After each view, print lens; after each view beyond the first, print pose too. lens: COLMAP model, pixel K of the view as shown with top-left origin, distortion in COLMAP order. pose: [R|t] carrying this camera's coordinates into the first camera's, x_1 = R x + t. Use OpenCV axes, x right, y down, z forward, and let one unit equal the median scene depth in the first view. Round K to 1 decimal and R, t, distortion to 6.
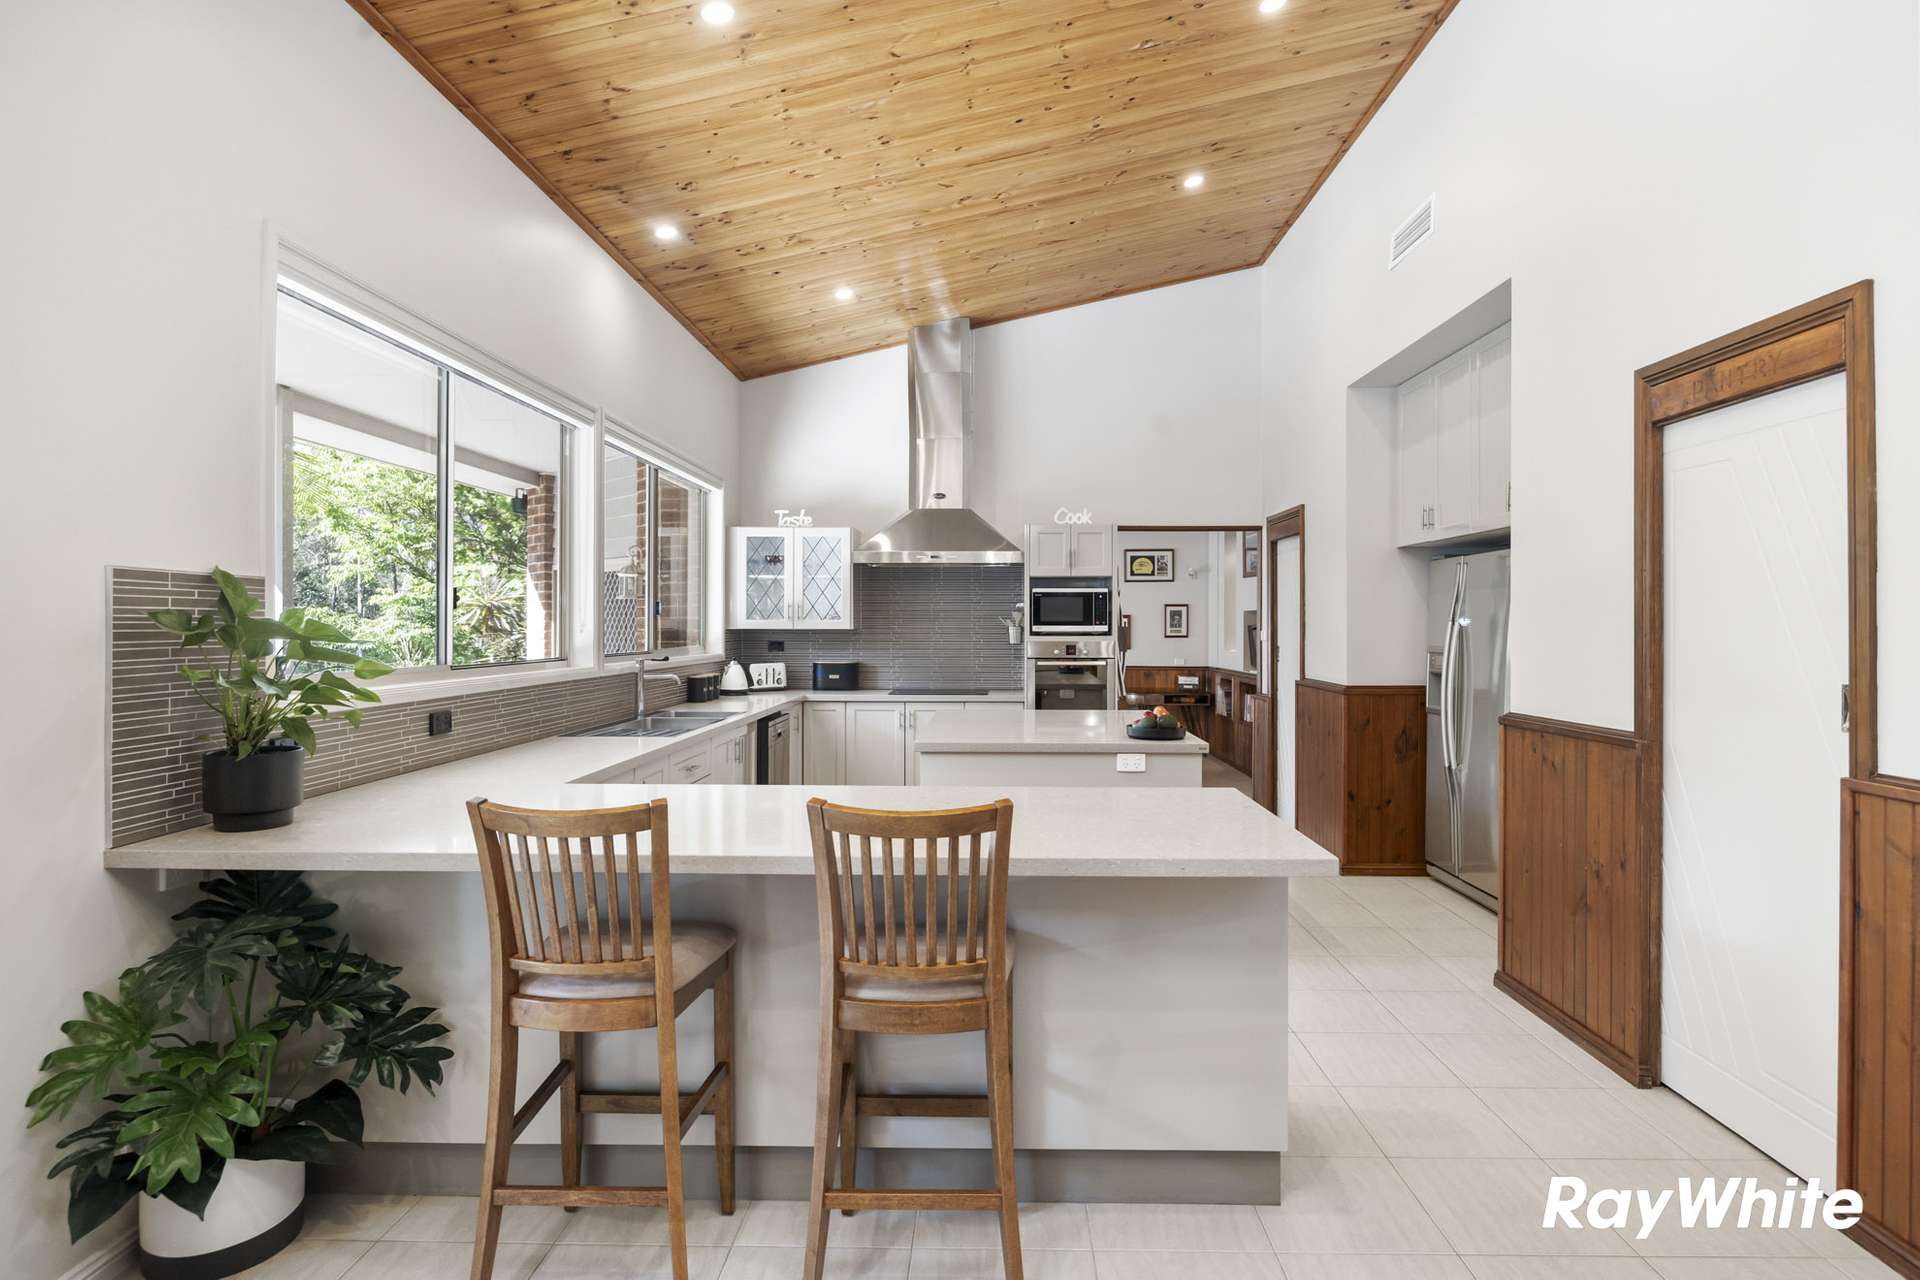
lens RADIAL K [[1000.0, 0, 960.7], [0, 1000.0, 626.3], [0, 0, 1]] dist [-0.010728, 0.000684]
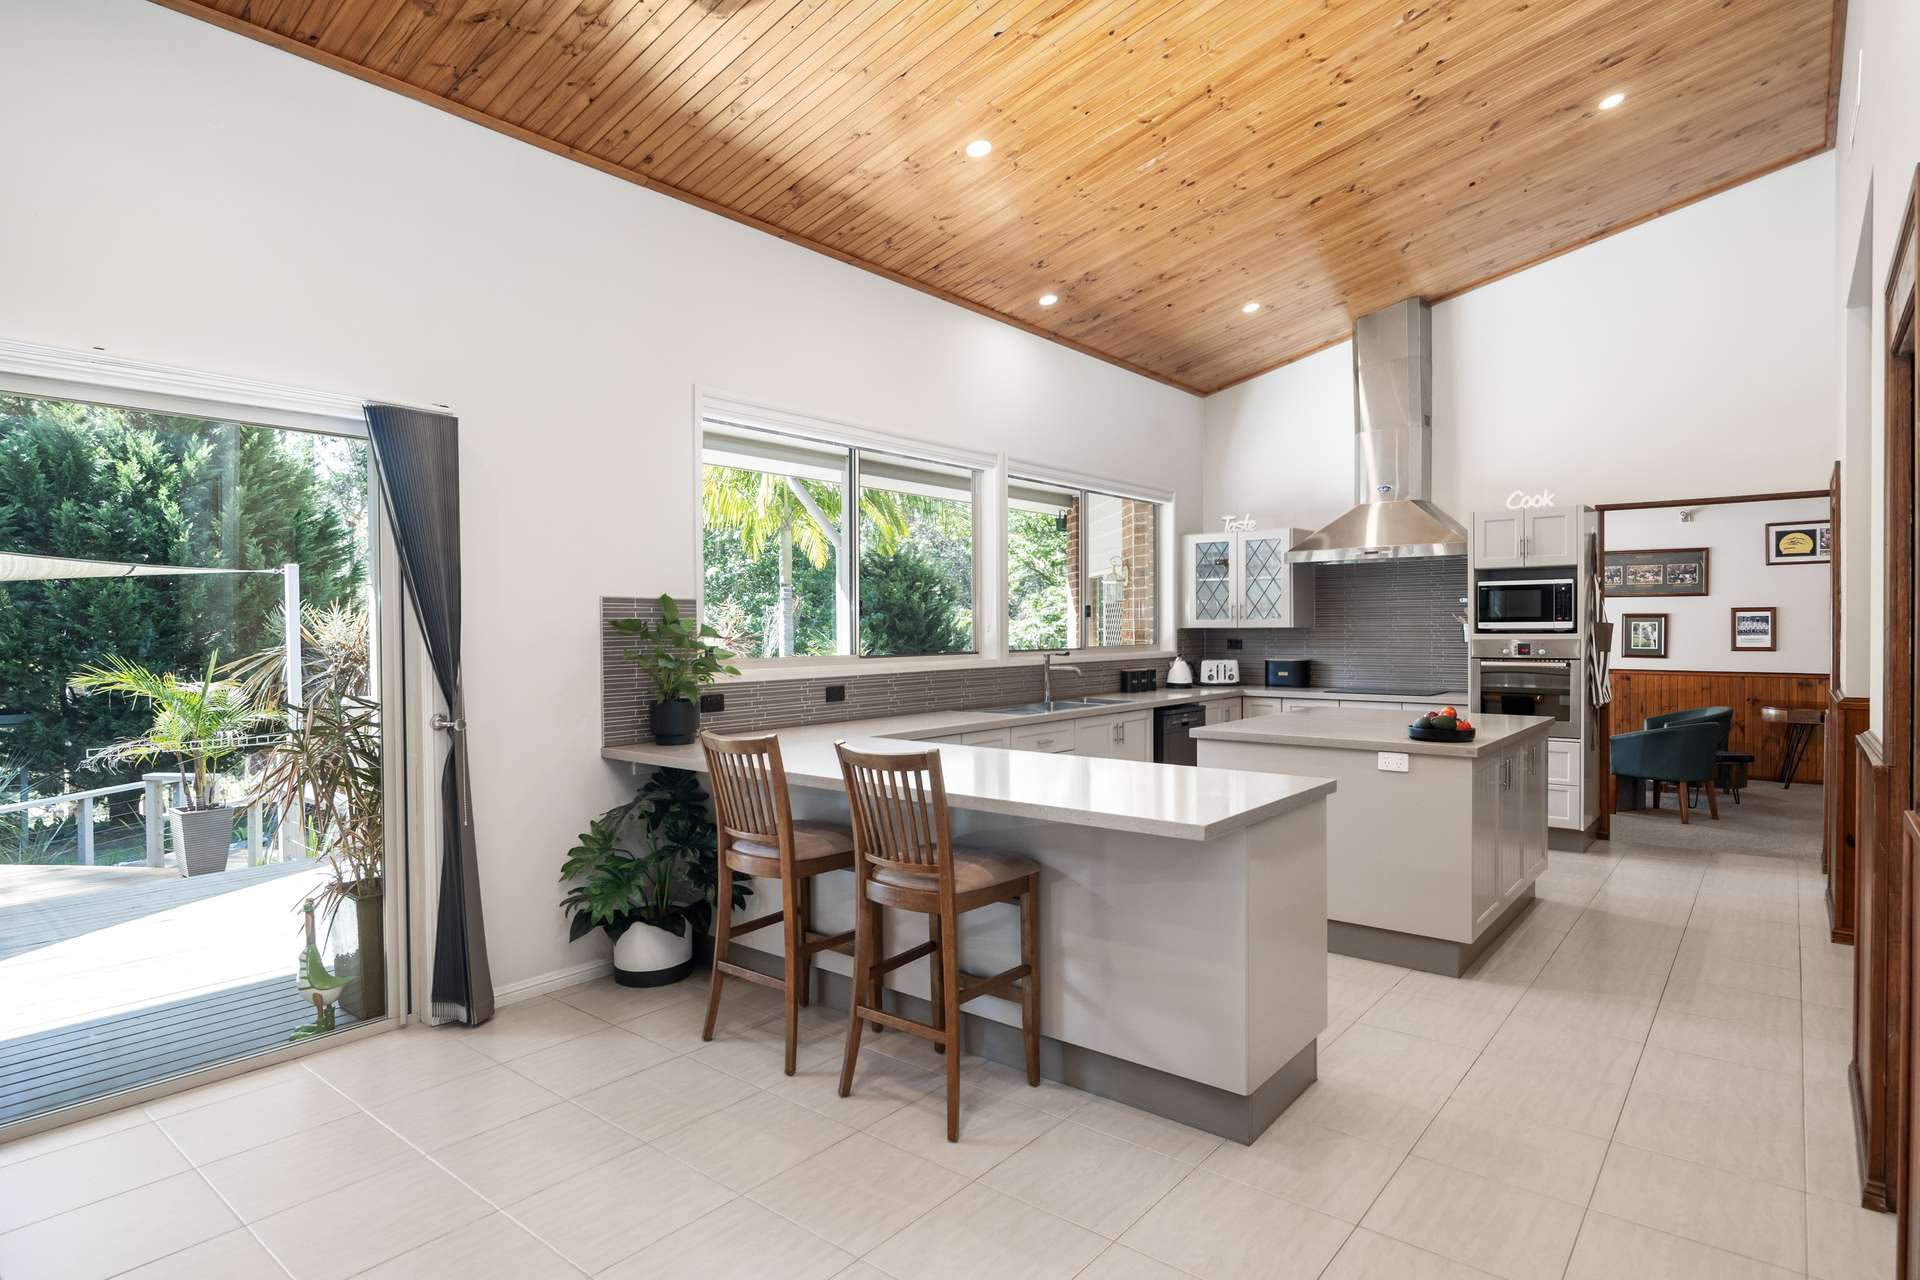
lens RADIAL K [[1000.0, 0, 943.5], [0, 1000.0, 643.7], [0, 0, 1]] dist [-0.010728, 0.000684]
pose [[0.784155, 0.003124, -0.620557, 0.255268], [0.007477, 0.999867, 0.014482, 0.001940], [0.620519, -0.015996, 0.784028, -0.023686]]
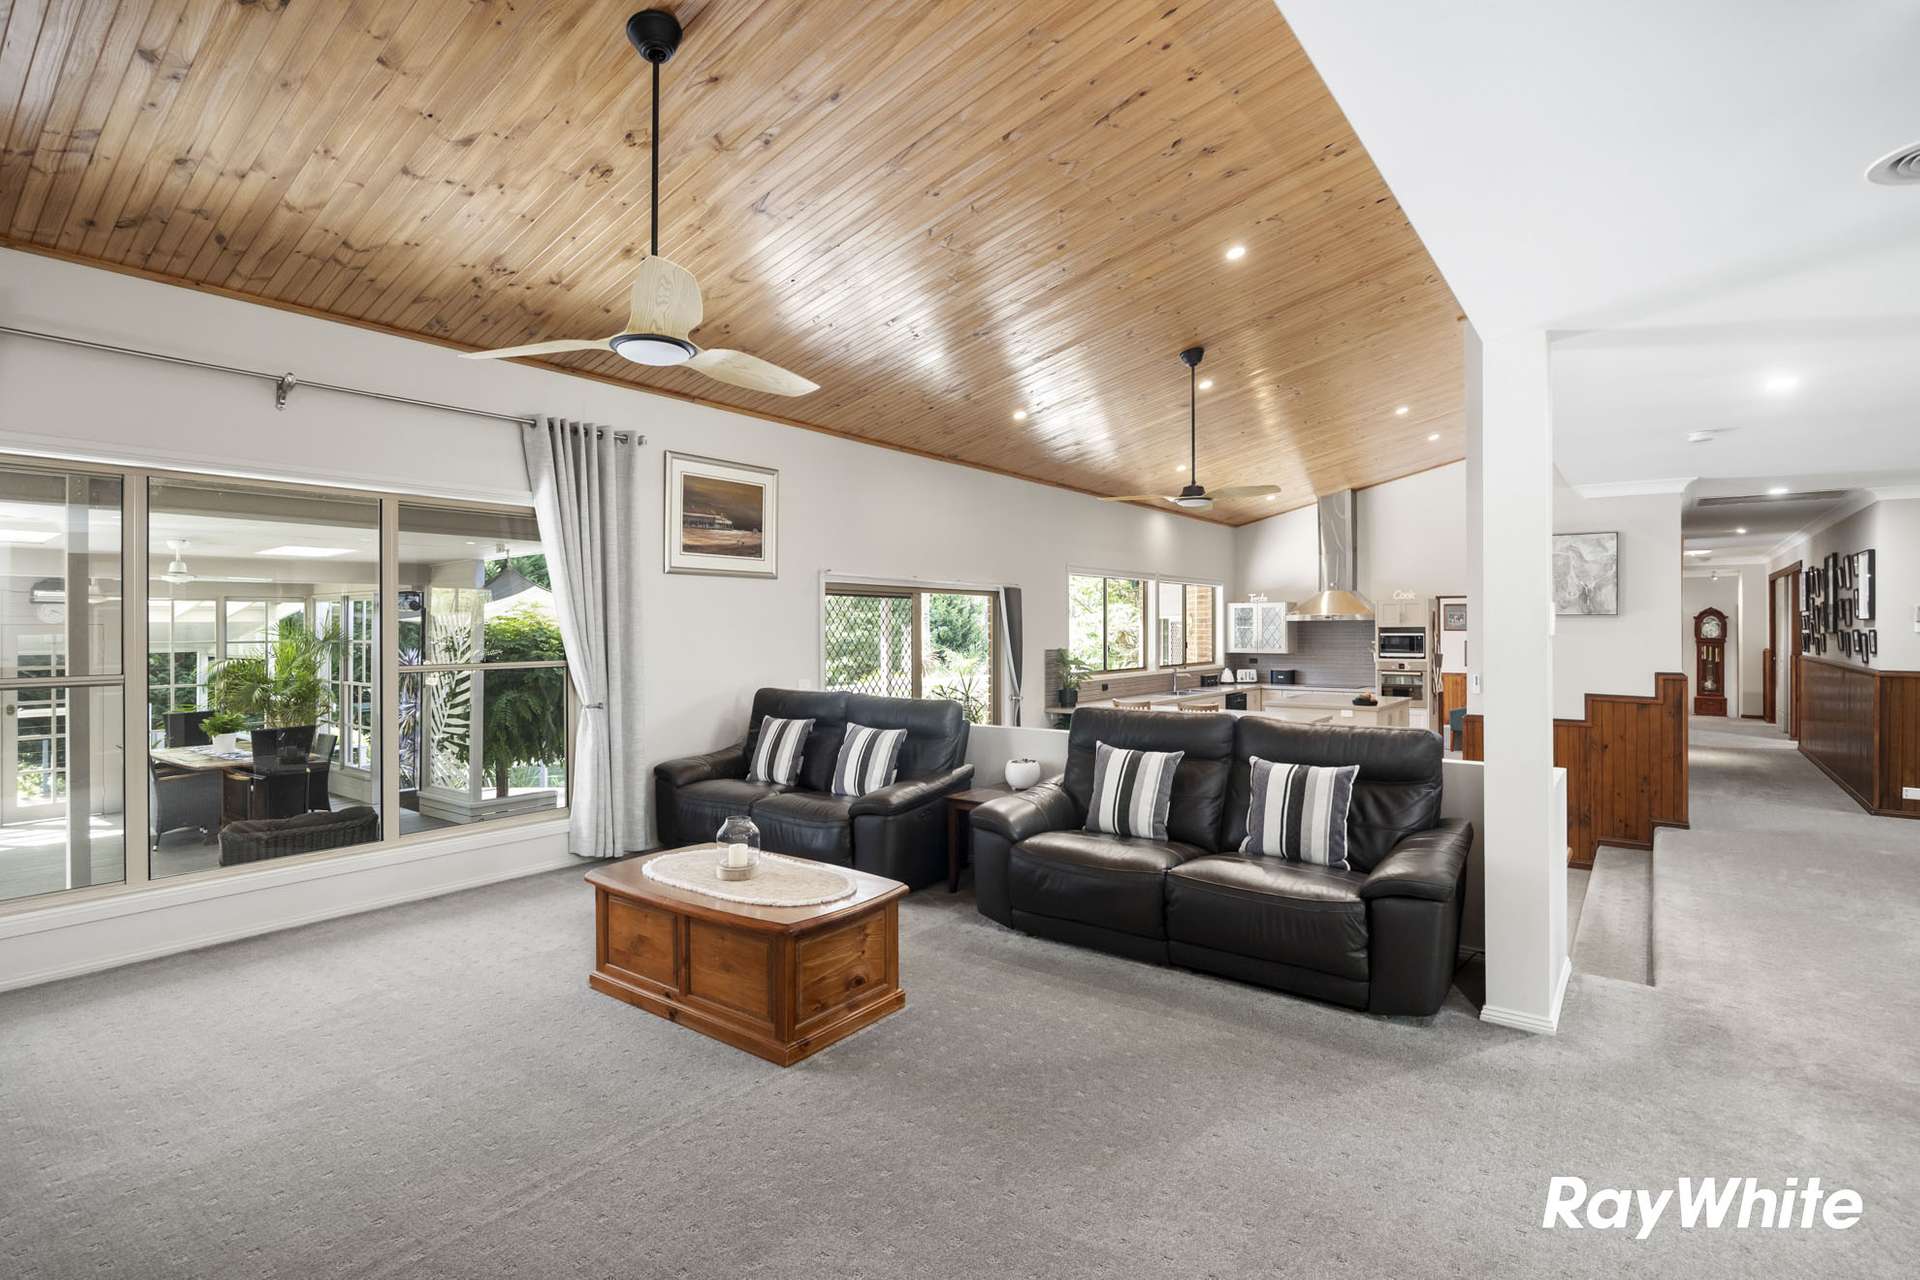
lens RADIAL K [[913.1, 0, 958.4], [0, 913.1, 630.0], [0, 0, 1]] dist [-0.004011, -0.000176]
pose [[0.815248, -0.003807, -0.579099, 0.425213], [0.005221, 0.999986, 0.000776, -0.050286], [0.579088, -0.003656, 0.815257, -0.890963]]
